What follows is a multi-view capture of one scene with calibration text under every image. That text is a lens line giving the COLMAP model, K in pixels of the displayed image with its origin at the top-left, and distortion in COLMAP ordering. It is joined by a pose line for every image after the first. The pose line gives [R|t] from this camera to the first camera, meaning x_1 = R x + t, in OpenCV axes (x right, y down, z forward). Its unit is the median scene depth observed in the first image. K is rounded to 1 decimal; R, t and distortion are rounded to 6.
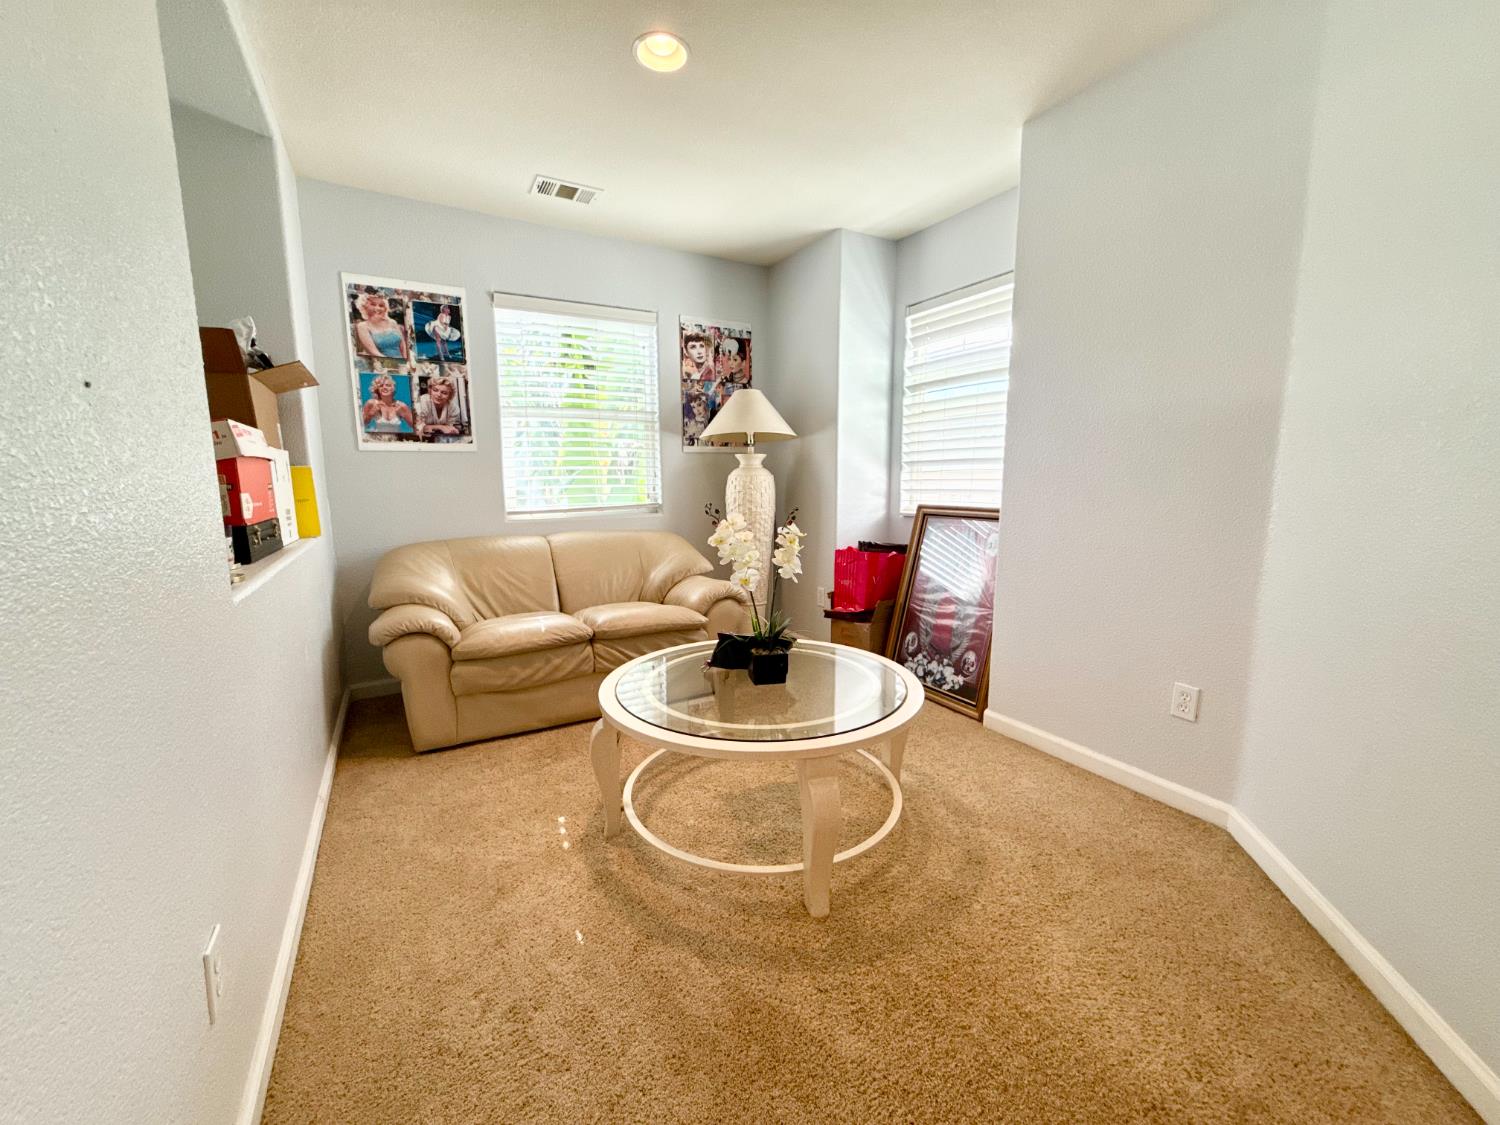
lens RADIAL K [[596.2, 0, 749.8], [0, 596.2, 564.4], [0, 0, 1]] dist [-0.000300, -0.000200]
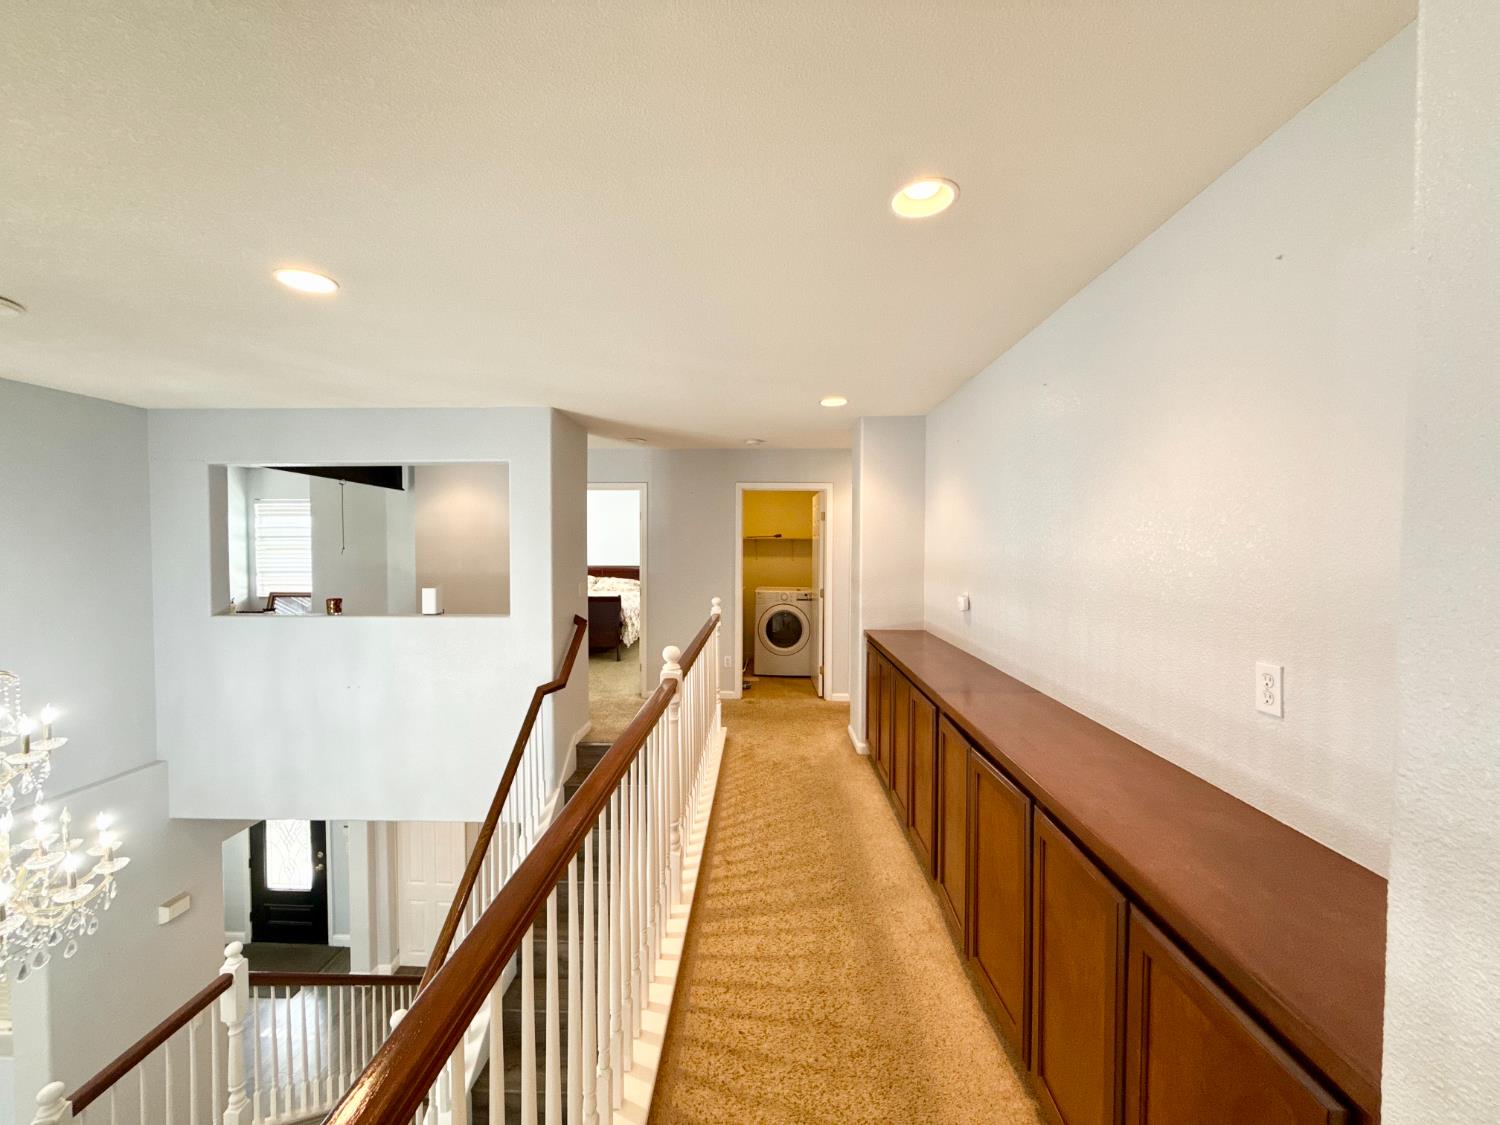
lens RADIAL K [[596.2, 0, 751.8], [0, 596.2, 561.5], [0, 0, 1]] dist [-0.000300, -0.000200]
pose [[0.522879, -0.012684, 0.852313, -0.621539], [0.116012, 0.991645, -0.056414, 0.112386], [-0.844476, 0.128376, 0.519981, -1.567239]]
